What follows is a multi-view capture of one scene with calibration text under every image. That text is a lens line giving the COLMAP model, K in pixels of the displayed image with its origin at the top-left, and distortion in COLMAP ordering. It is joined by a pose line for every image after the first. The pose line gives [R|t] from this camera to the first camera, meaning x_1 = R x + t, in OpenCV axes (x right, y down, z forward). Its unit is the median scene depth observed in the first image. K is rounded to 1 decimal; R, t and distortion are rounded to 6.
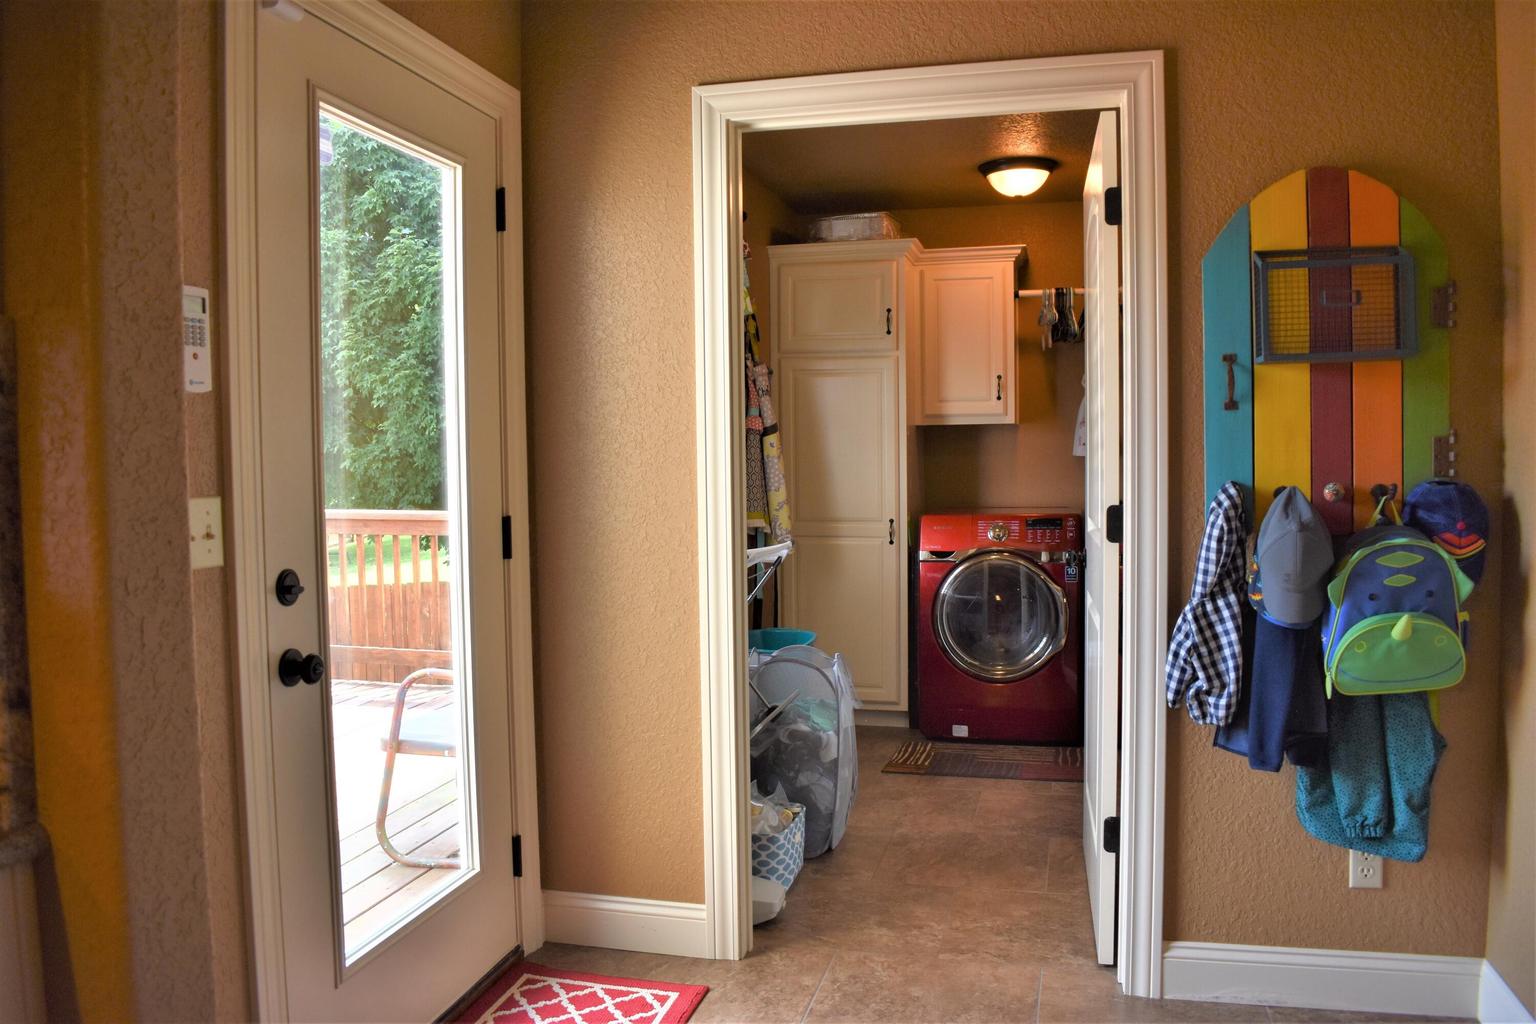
lens RADIAL K [[1205.4, 0, 767.5], [0, 1205.4, 509.4], [0, 0, 1]] dist [-0.099228, 0.022455]
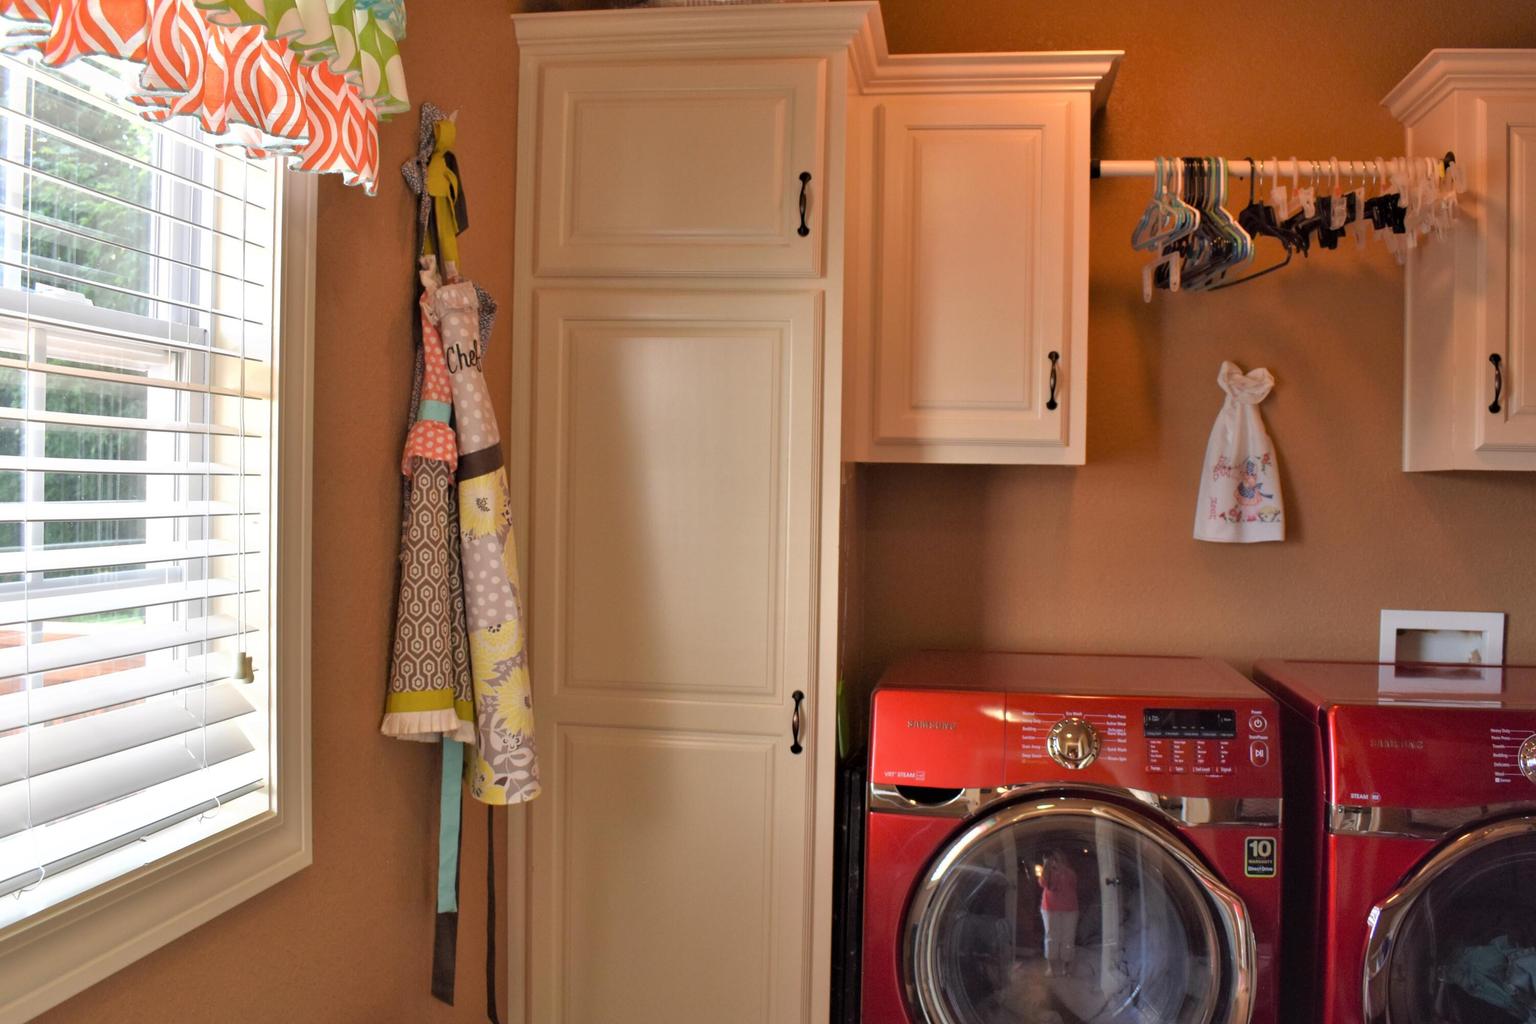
lens RADIAL K [[1205.4, 0, 769.7], [0, 1205.4, 517.4], [0, 0, 1]] dist [-0.099228, 0.022455]
pose [[0.993586, 0.026886, 0.109834, 0.047731], [-0.024295, 0.999396, -0.024852, -0.040542], [-0.110436, 0.022025, 0.993639, 0.600153]]
